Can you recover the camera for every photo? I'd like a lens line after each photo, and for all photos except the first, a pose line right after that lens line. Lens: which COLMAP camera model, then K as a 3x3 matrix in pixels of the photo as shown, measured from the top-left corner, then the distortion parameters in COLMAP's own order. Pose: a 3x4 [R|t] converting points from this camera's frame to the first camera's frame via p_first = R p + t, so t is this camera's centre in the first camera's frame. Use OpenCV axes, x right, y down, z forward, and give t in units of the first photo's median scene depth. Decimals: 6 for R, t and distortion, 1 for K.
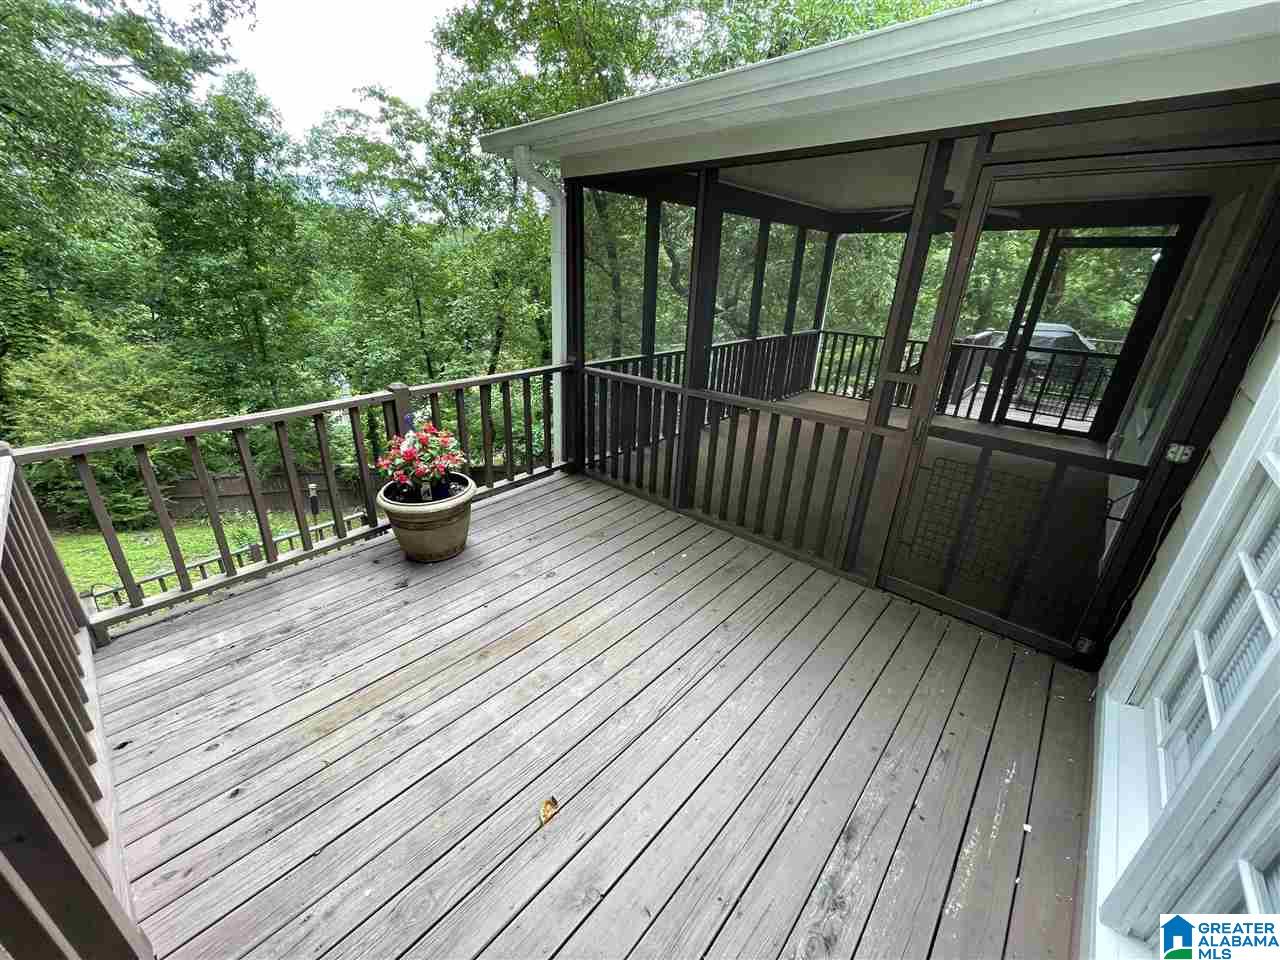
lens RADIAL K [[518.6, 0, 643.4], [0, 518.6, 482.8], [0, 0, 1]] dist [-0.004234, -0.000401]
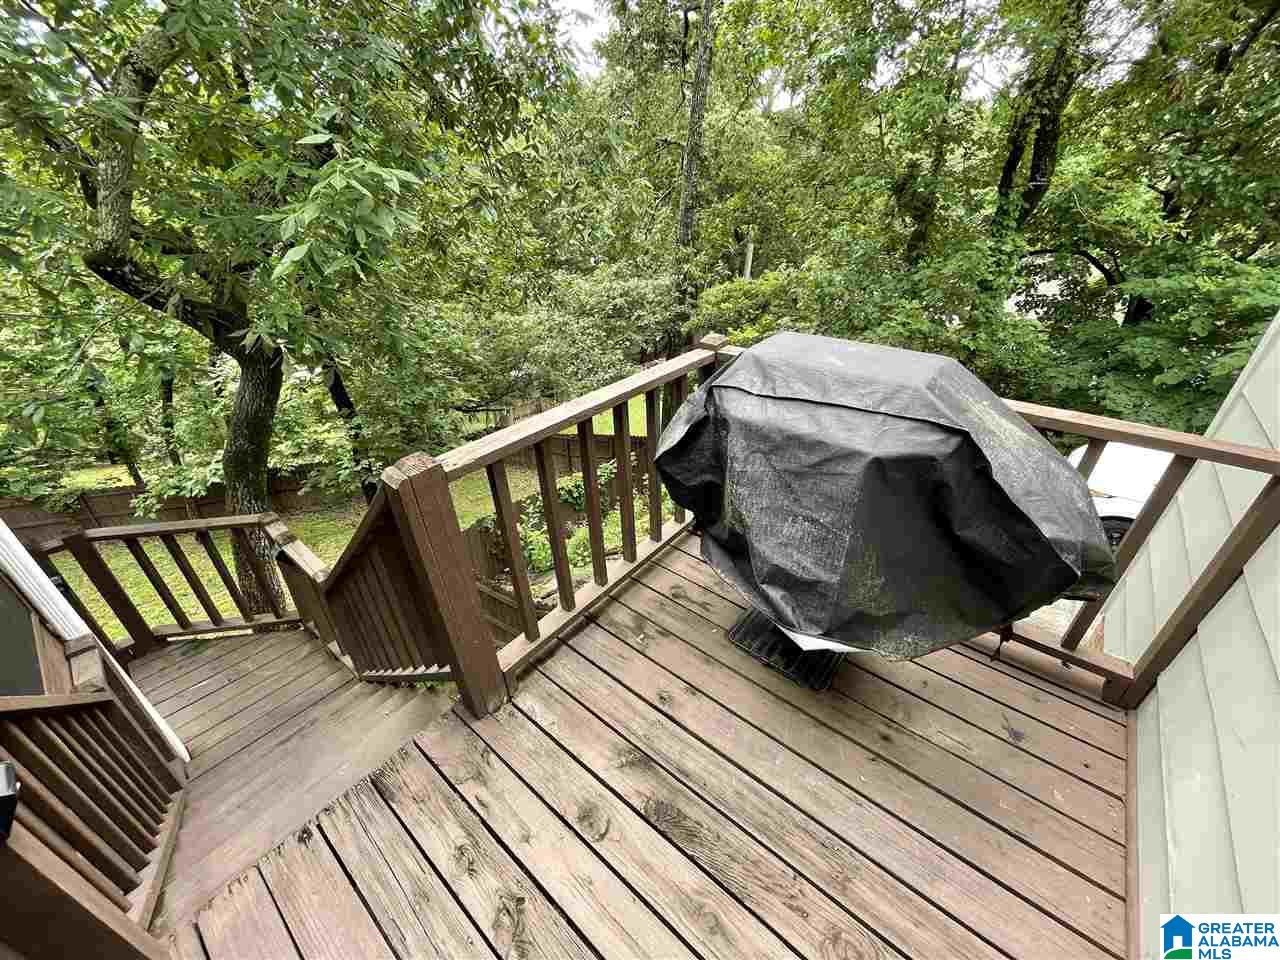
lens RADIAL K [[518.6, 0, 640.1], [0, 518.6, 481.8], [0, 0, 1]] dist [-0.004234, -0.000401]
pose [[0.998580, -0.053241, 0.001964, 0.700677], [0.052397, 0.988090, 0.144678, -0.294768], [-0.009643, -0.144370, 0.989477, 0.801755]]
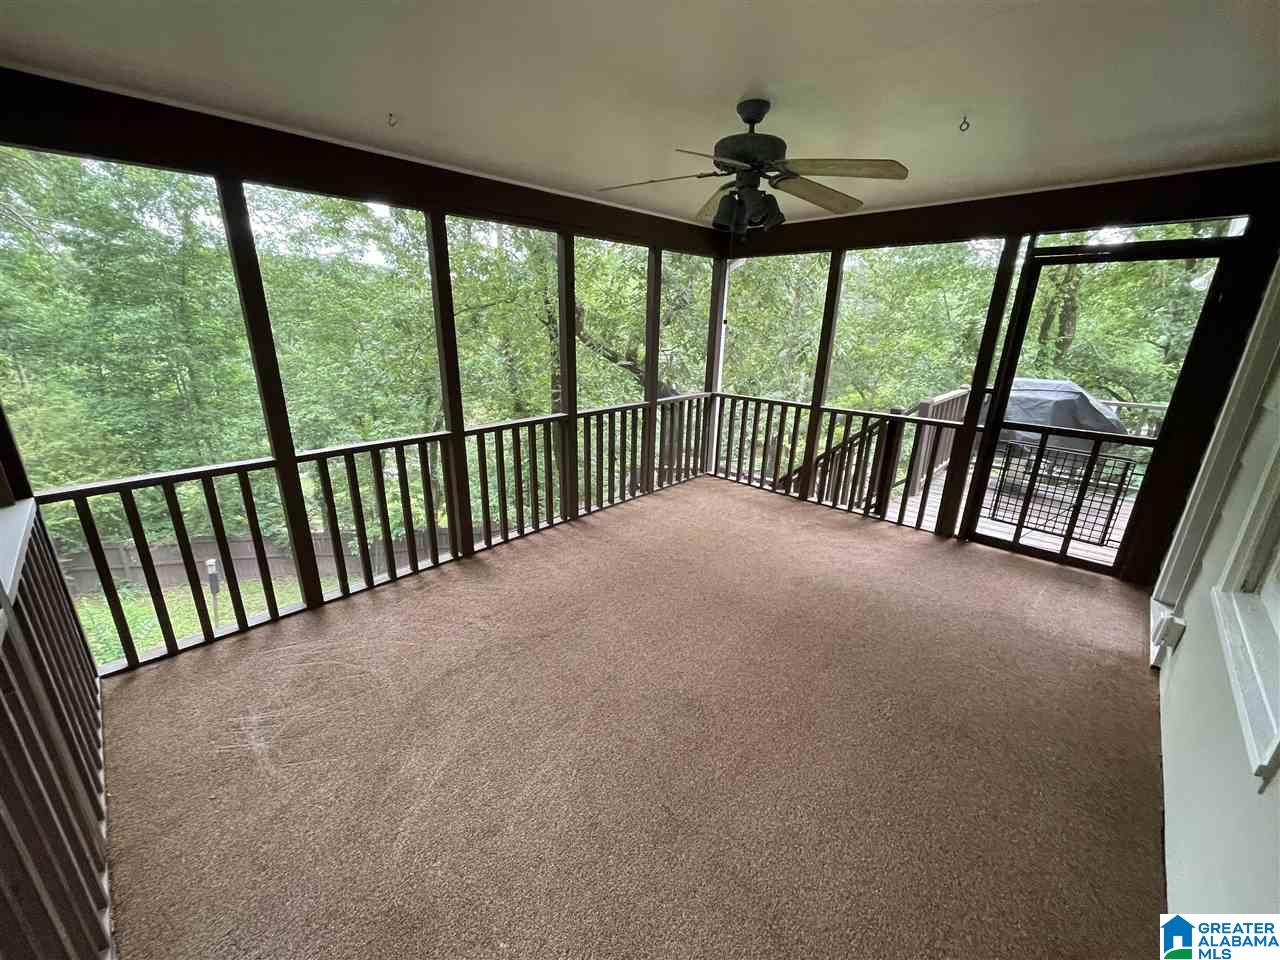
lens RADIAL K [[518.6, 0, 641.8], [0, 518.6, 477.7], [0, 0, 1]] dist [-0.004234, -0.000401]
pose [[0.999234, -0.004652, -0.038866, 0.276586], [0.000992, 0.995603, -0.093663, -0.114257], [0.039131, 0.093553, 0.994845, 0.305676]]
